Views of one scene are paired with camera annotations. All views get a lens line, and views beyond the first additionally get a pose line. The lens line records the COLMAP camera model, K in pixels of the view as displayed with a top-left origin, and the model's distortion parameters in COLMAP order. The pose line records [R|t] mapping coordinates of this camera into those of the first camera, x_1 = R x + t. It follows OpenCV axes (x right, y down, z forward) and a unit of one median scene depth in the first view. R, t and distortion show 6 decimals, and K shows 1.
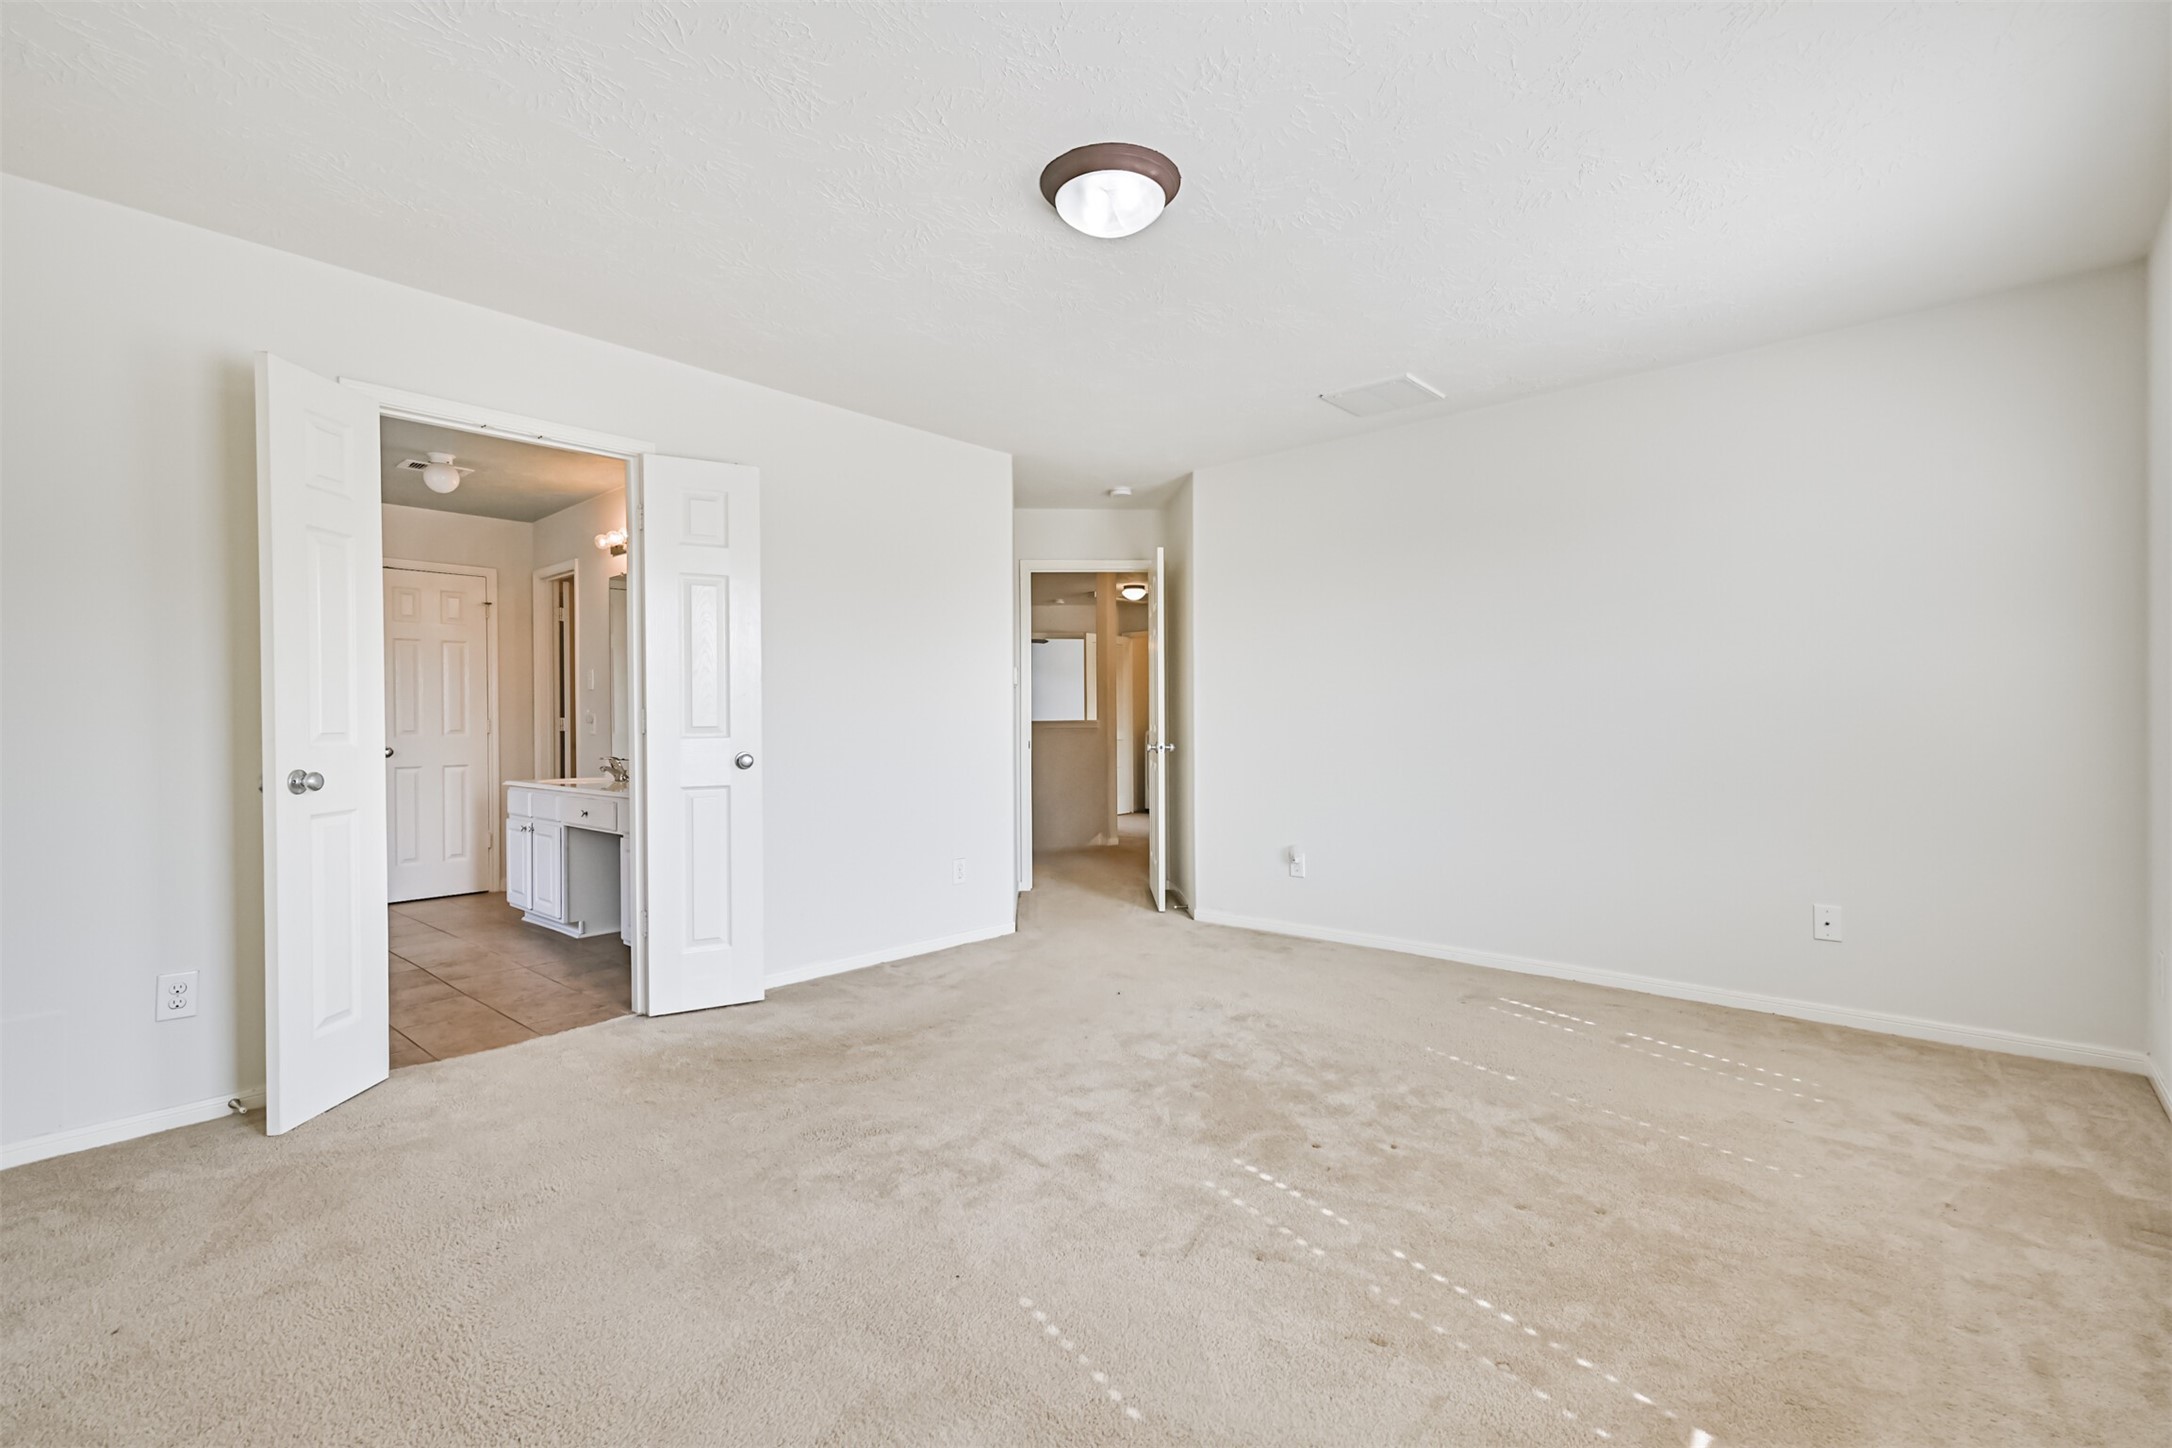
lens RADIAL K [[937.2, 0, 1099.8], [0, 937.2, 728.6], [0, 0, 1]] dist [0.002370, 0.000054]
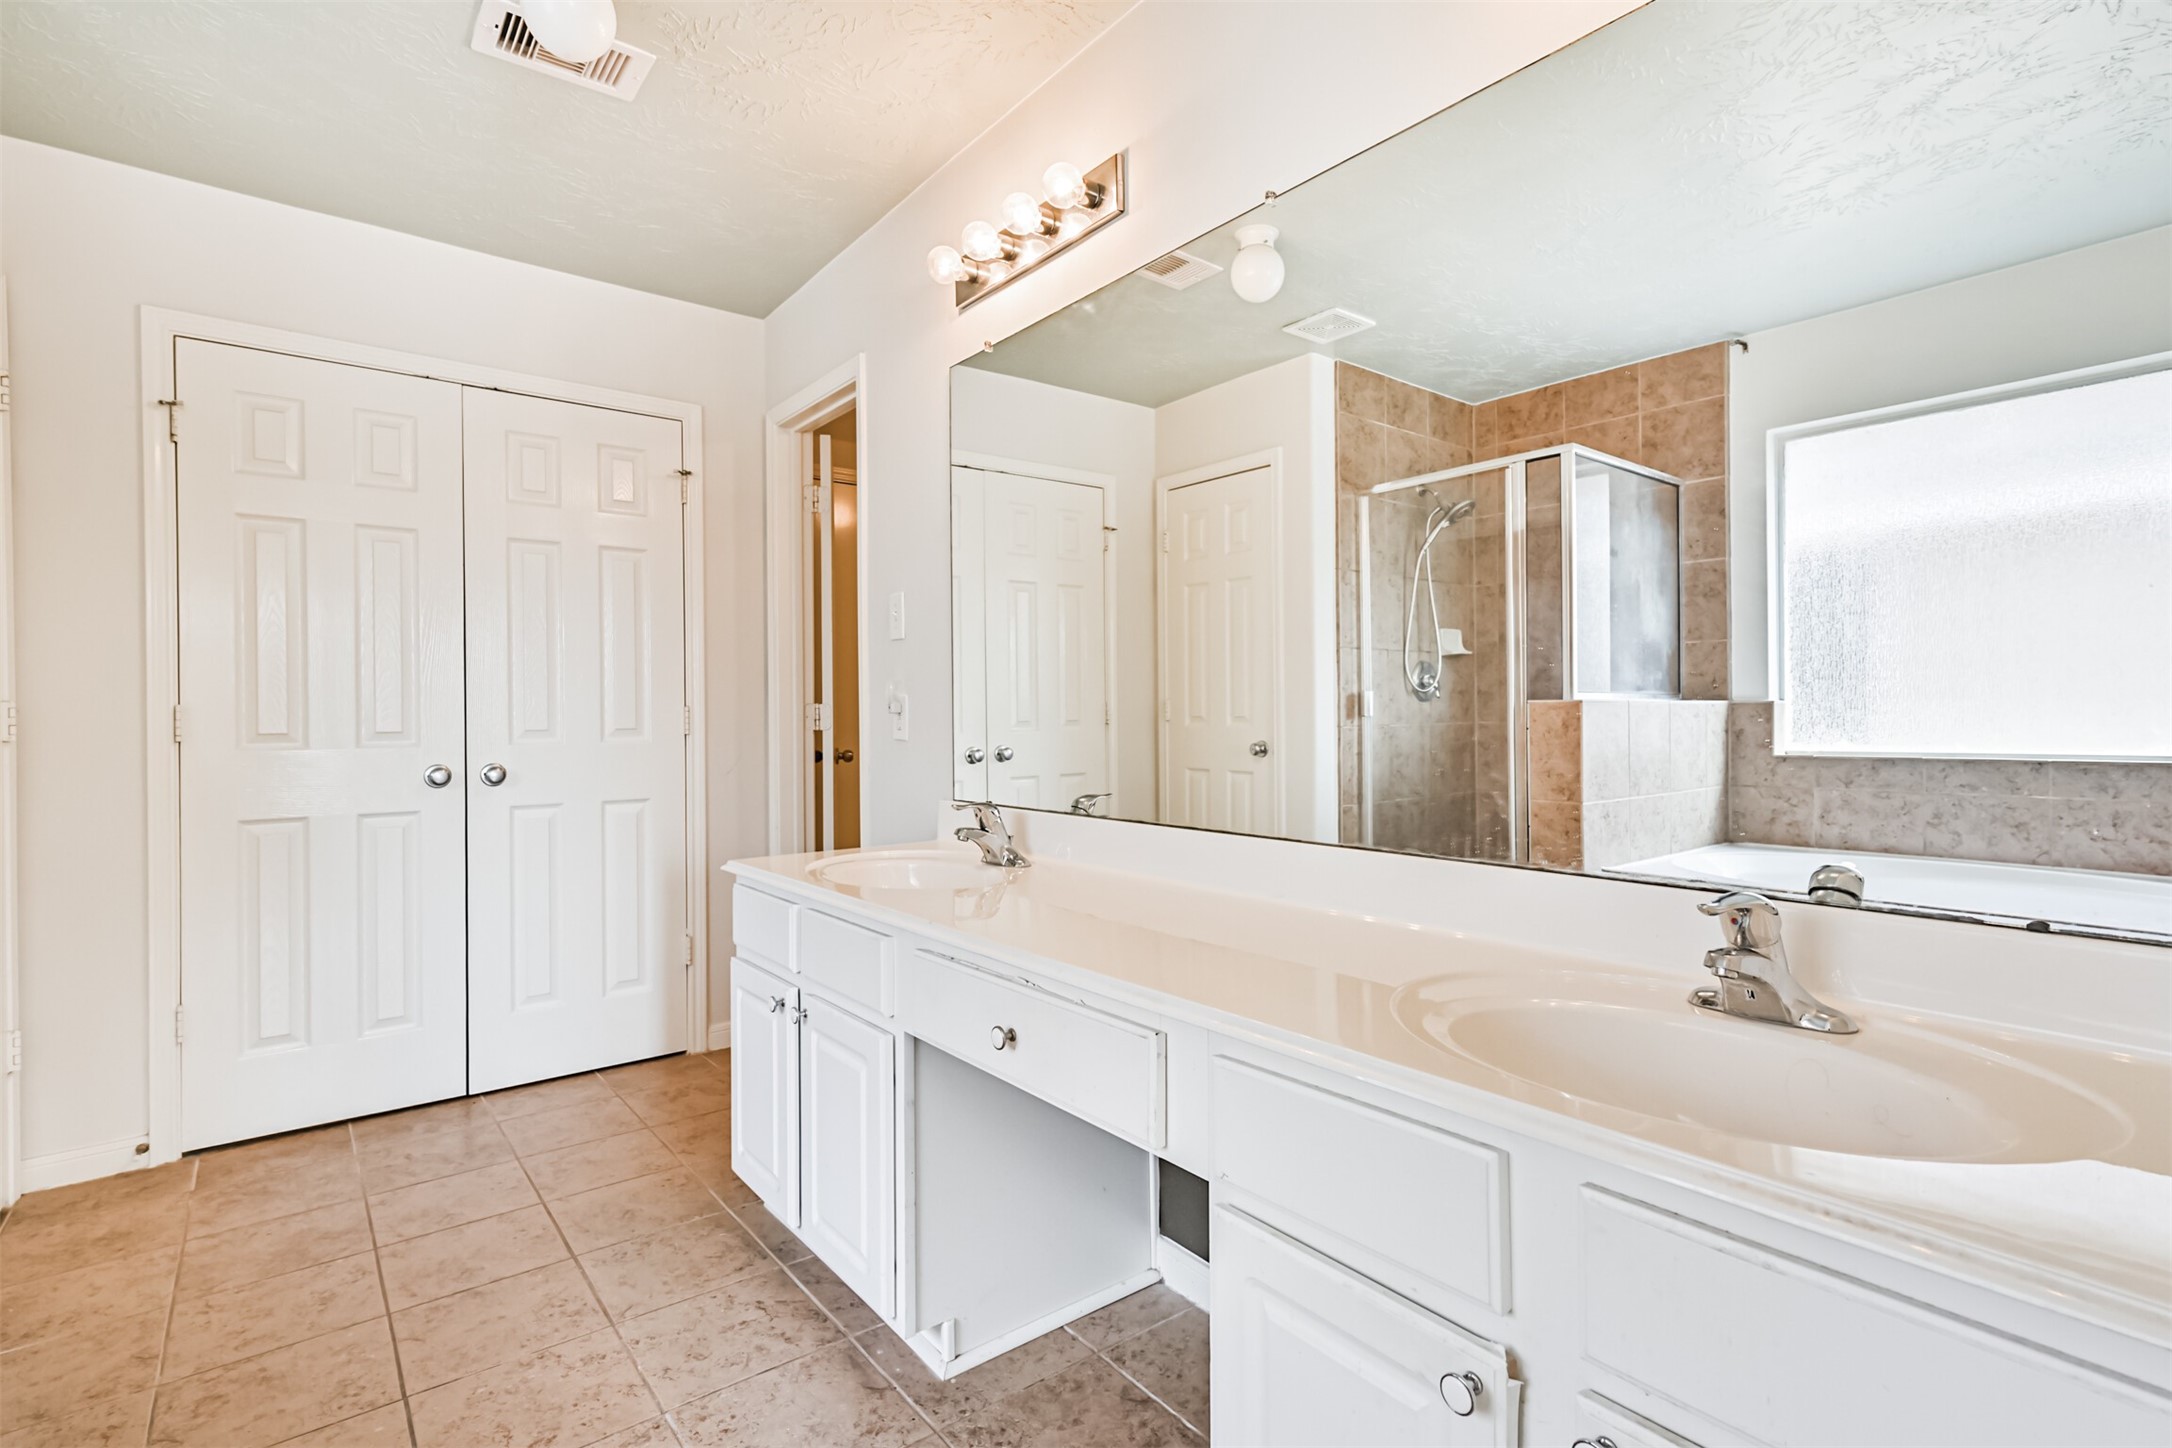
lens RADIAL K [[1042.5, 0, 1098.0], [0, 1042.5, 716.8], [0, 0, 1]] dist [0.010967, 0.000946]
pose [[0.980317, -0.002070, -0.197417, -0.332111], [0.001601, 0.999995, -0.002538, -0.002820], [0.197421, 0.002172, 0.980316, 0.505763]]
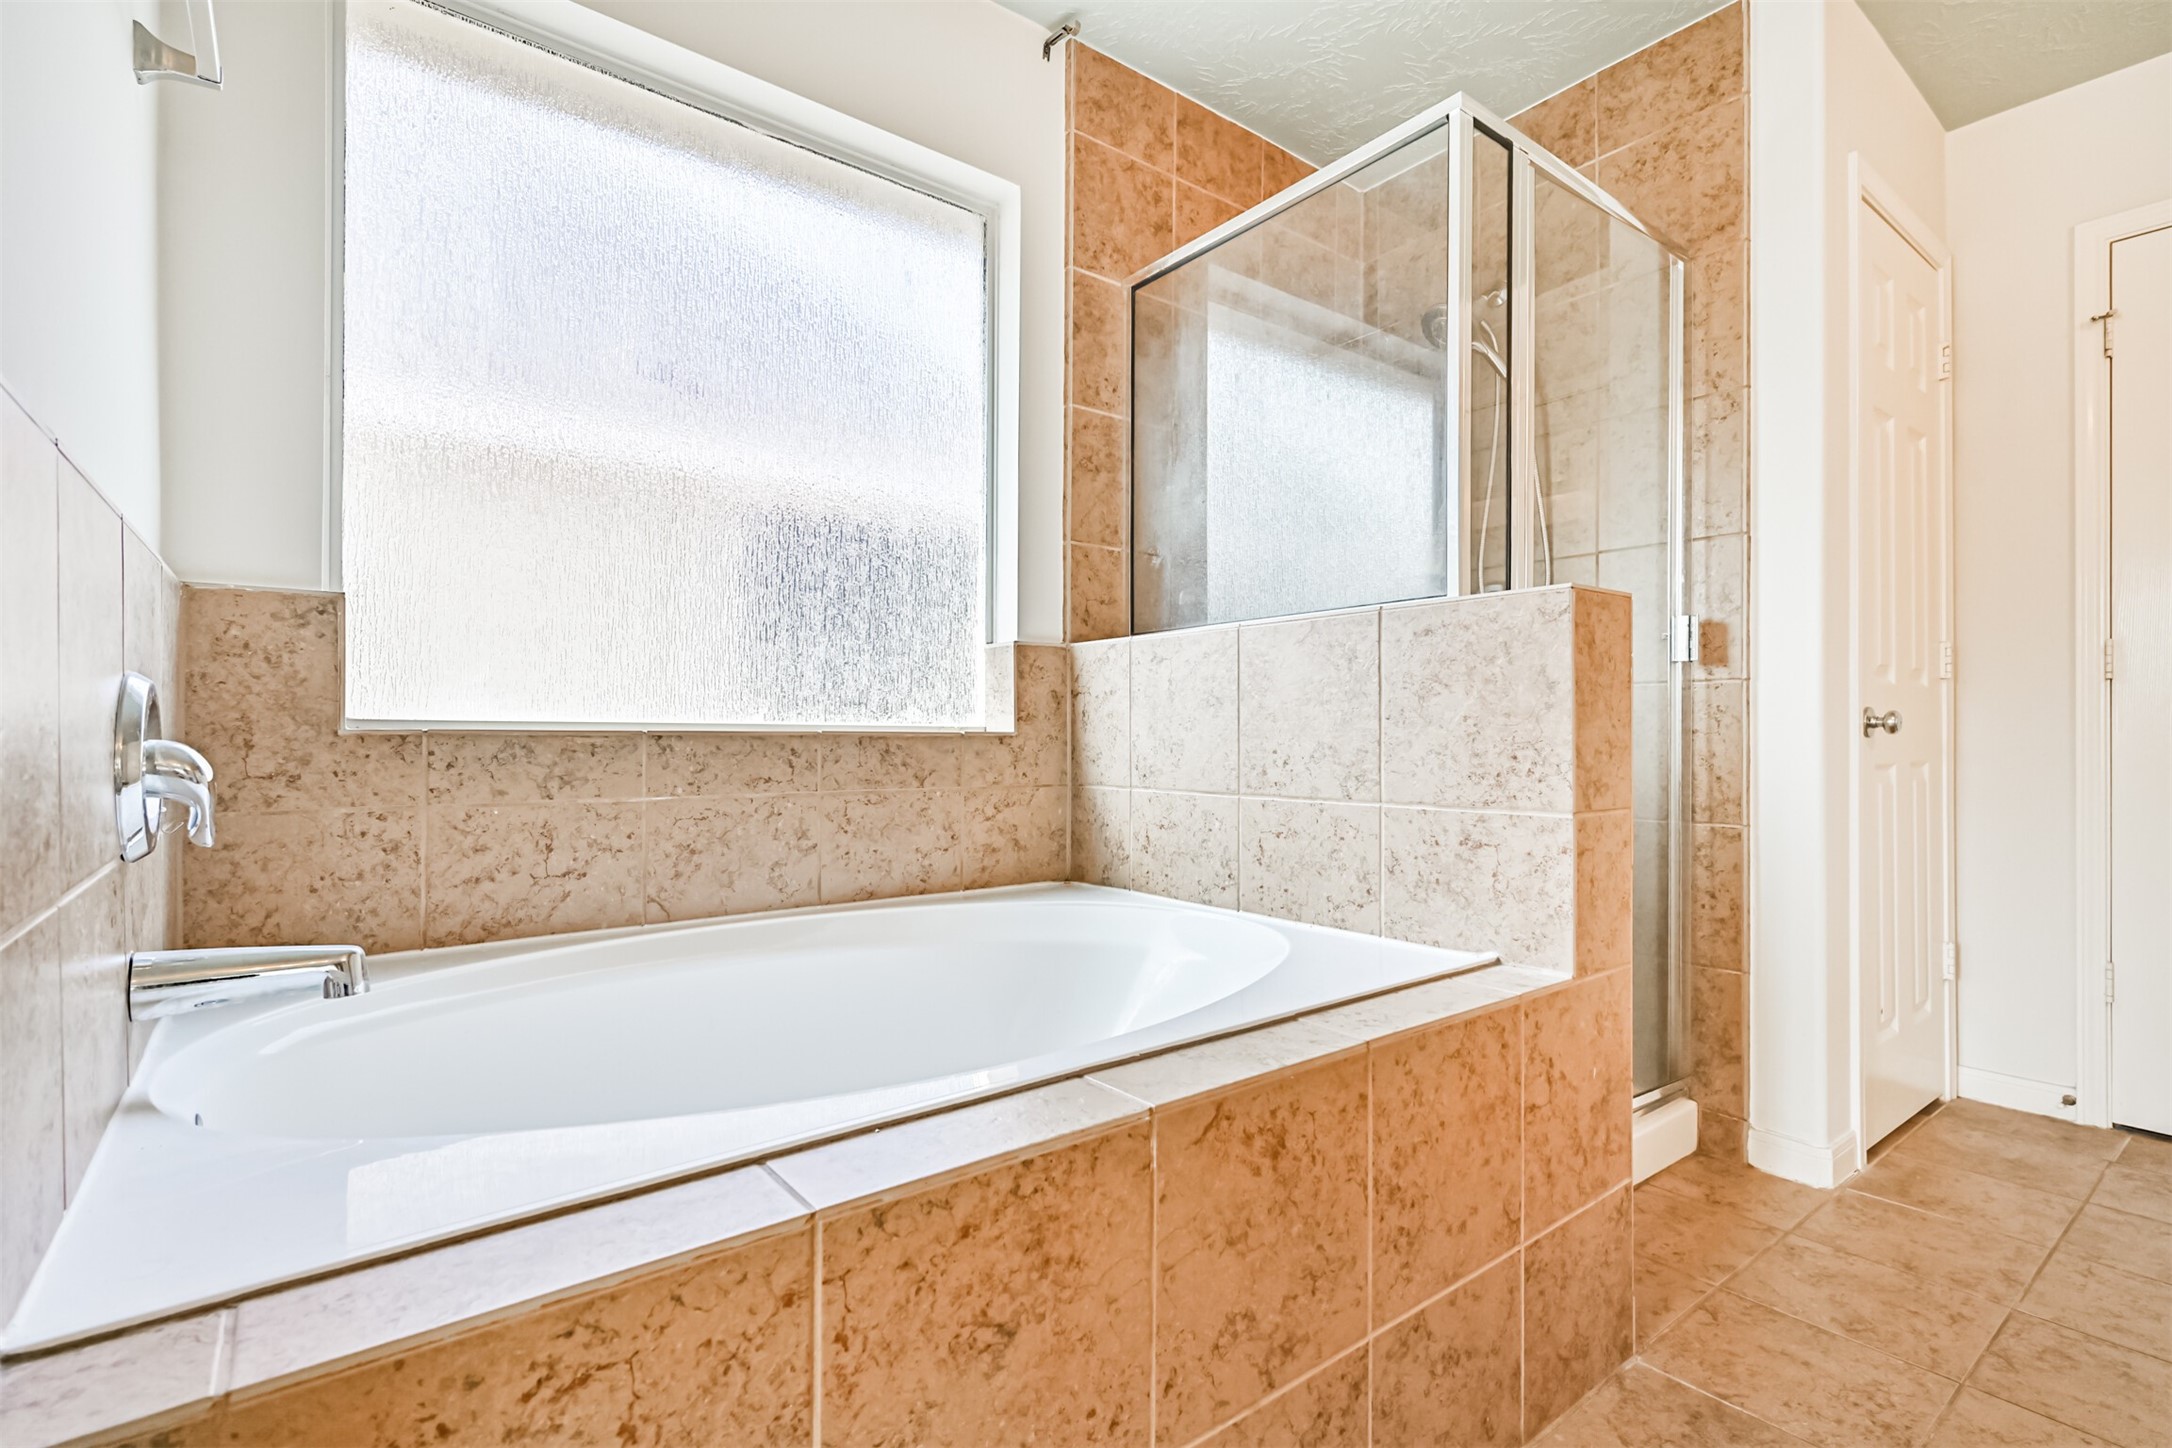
lens RADIAL K [[1006.5, 0, 1094.6], [0, 1006.5, 722.6], [0, 0, 1]] dist [0.001092, 0.000769]
pose [[-0.199118, -0.000203, -0.979976, -0.332458], [-0.010061, 0.999948, 0.001837, 0.025683], [0.979924, 0.010226, -0.199109, 0.551793]]
